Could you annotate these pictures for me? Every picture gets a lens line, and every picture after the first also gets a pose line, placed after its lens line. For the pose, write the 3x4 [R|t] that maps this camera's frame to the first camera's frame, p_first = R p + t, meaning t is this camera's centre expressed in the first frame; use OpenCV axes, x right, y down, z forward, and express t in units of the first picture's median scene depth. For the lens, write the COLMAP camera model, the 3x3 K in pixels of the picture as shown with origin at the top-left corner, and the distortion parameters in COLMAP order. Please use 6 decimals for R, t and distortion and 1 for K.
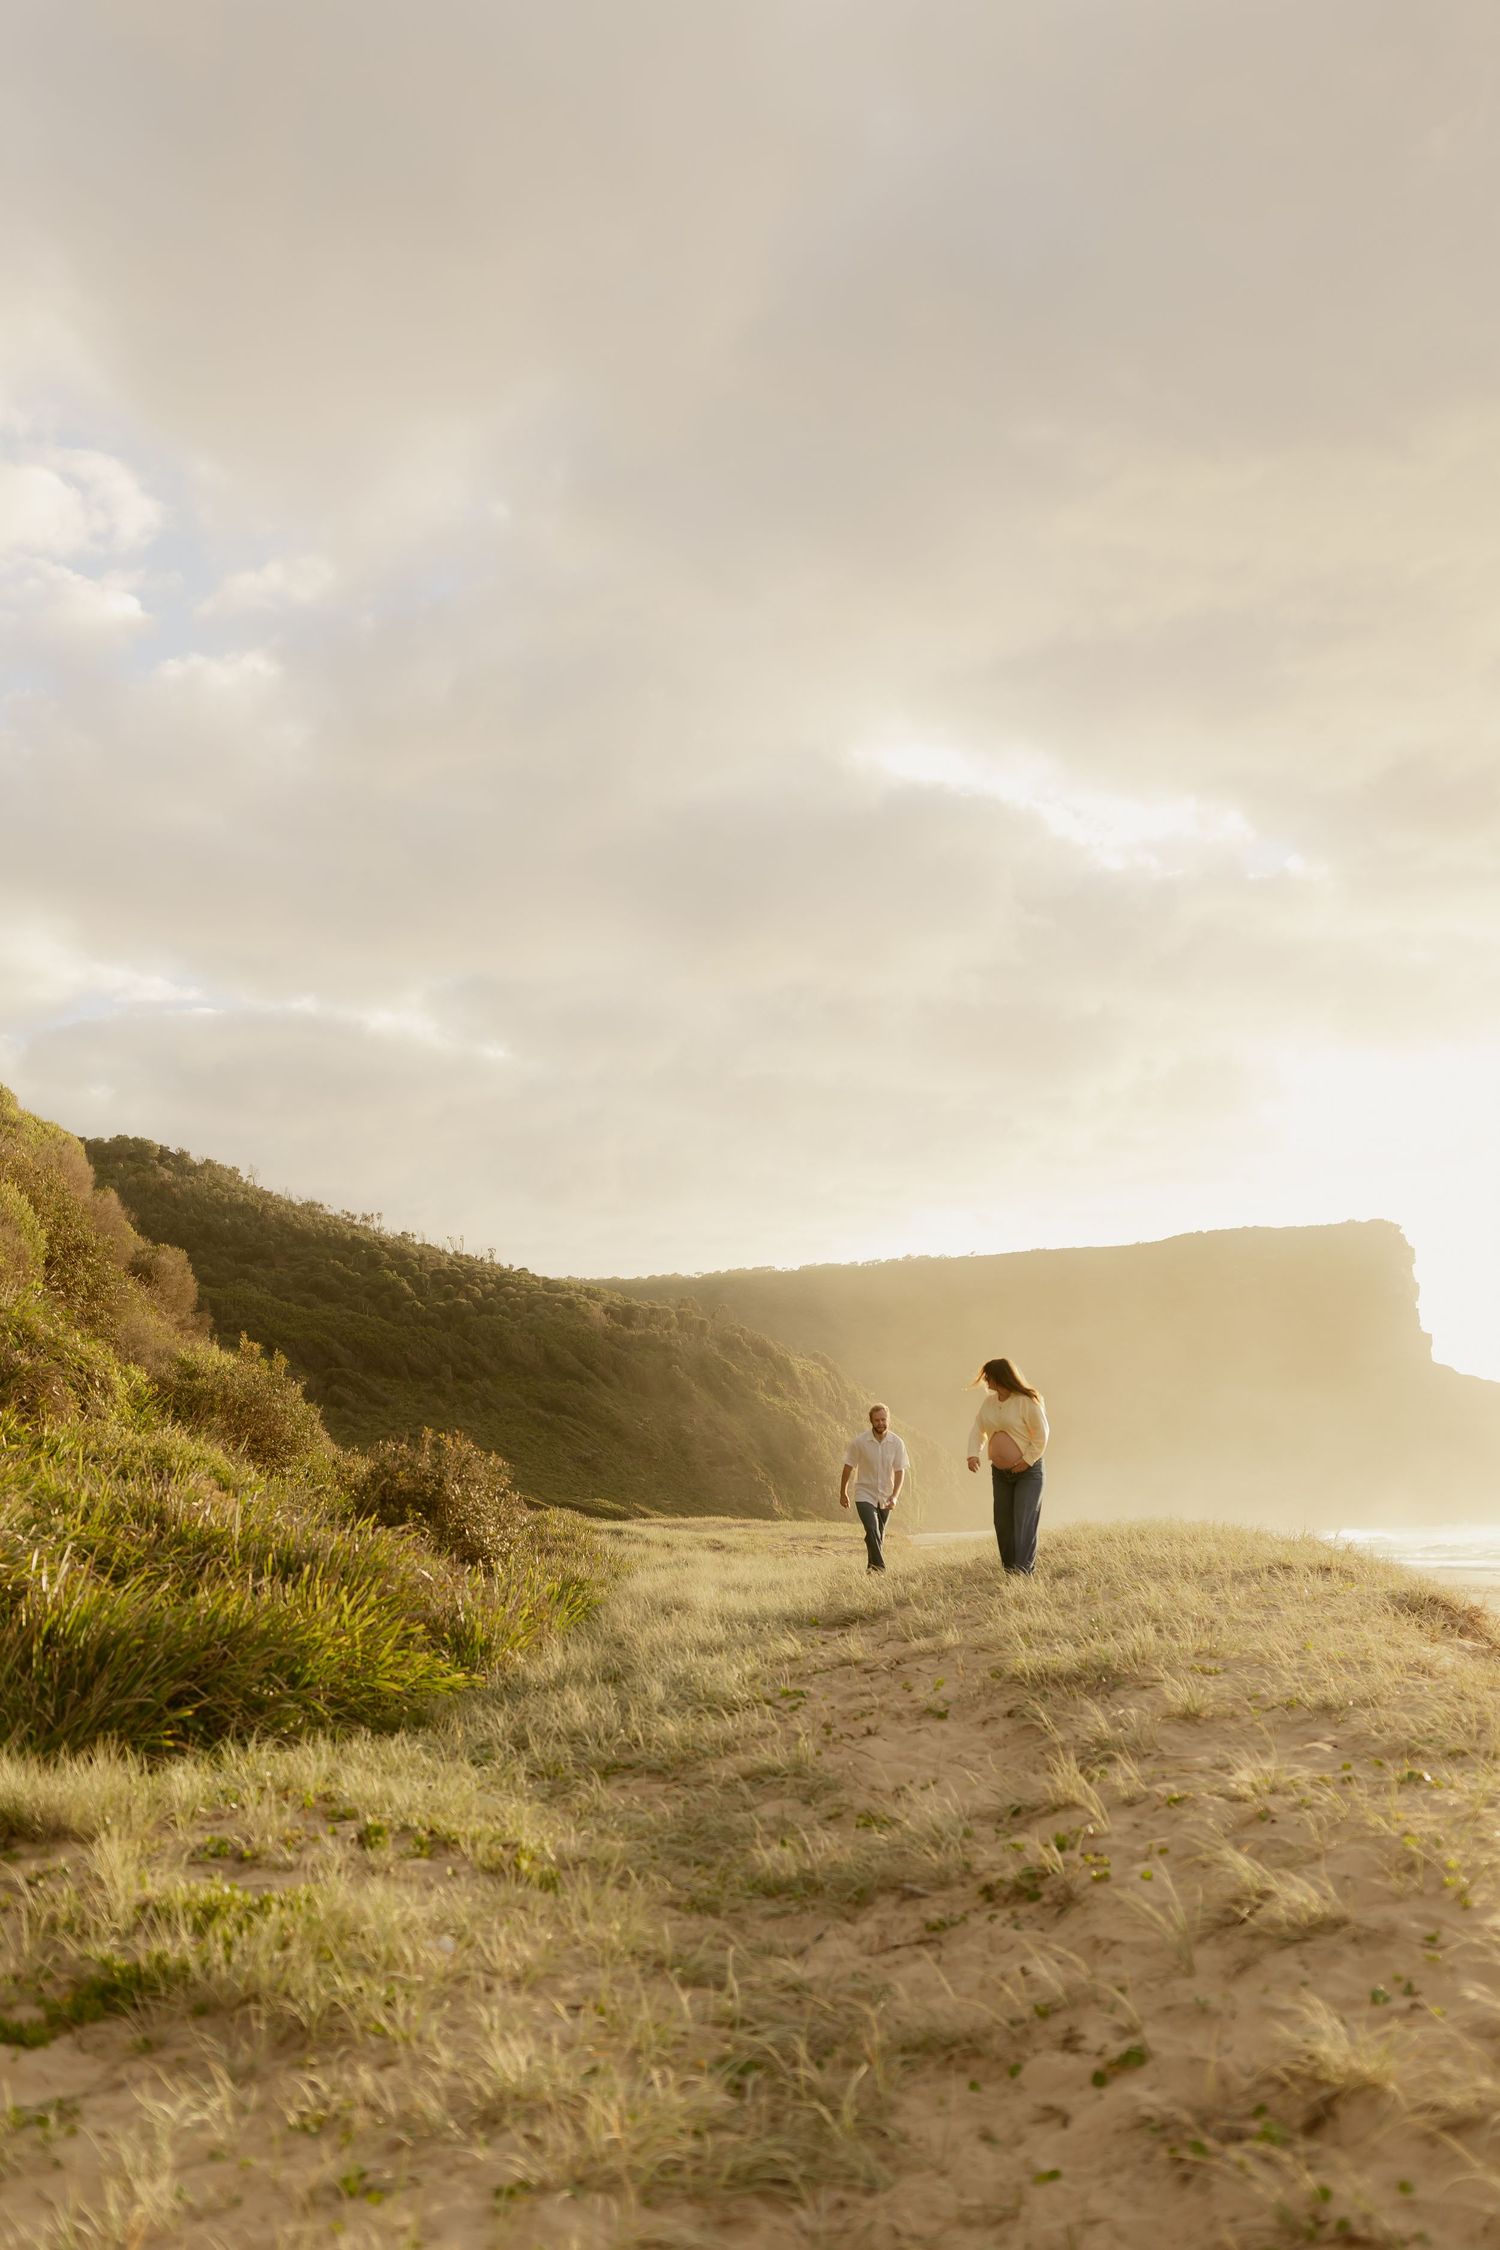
lens RADIAL K [[2329.0, 0, 750.0], [0, 2329.0, 1125.0], [0, 0, 1]] dist [0.006663, -0.001684]
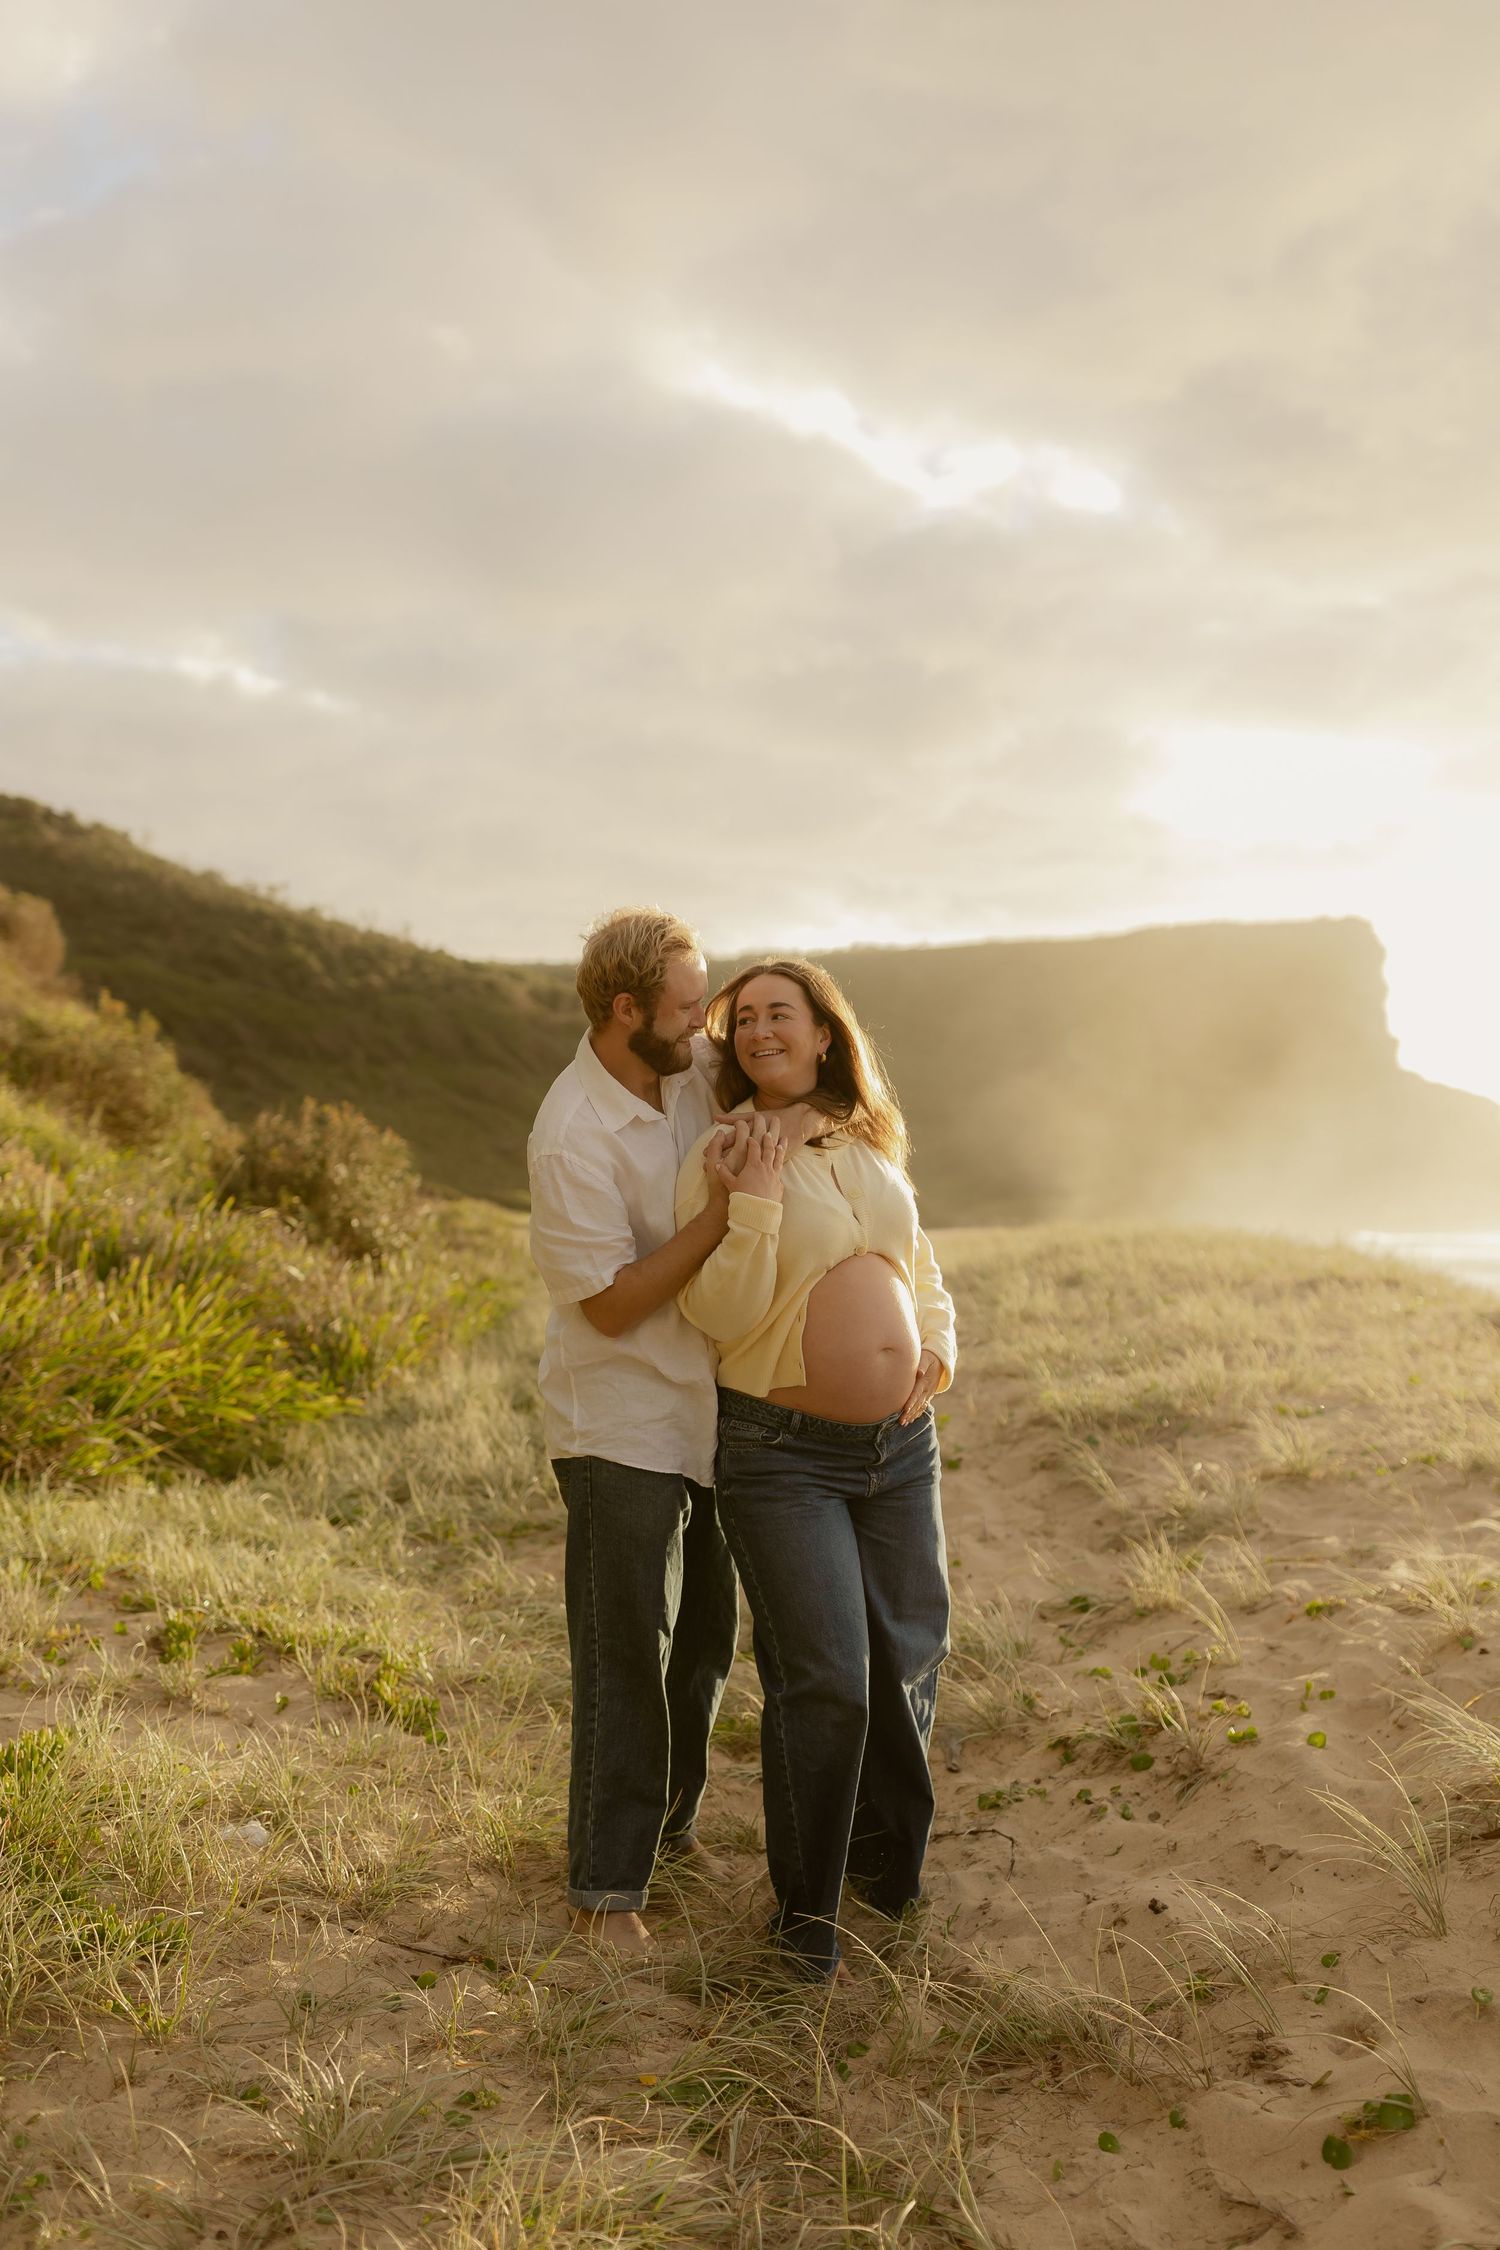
lens RADIAL K [[2186.4, 0, 782.9], [0, 2186.4, 1124.2], [0, 0, 1]] dist [-0.003858, 0.002685]
pose [[0.998465, 0.019137, 0.051973, -0.012832], [-0.025378, 0.992181, 0.122203, 0.053665], [-0.049228, -0.123334, 0.991143, 0.293125]]
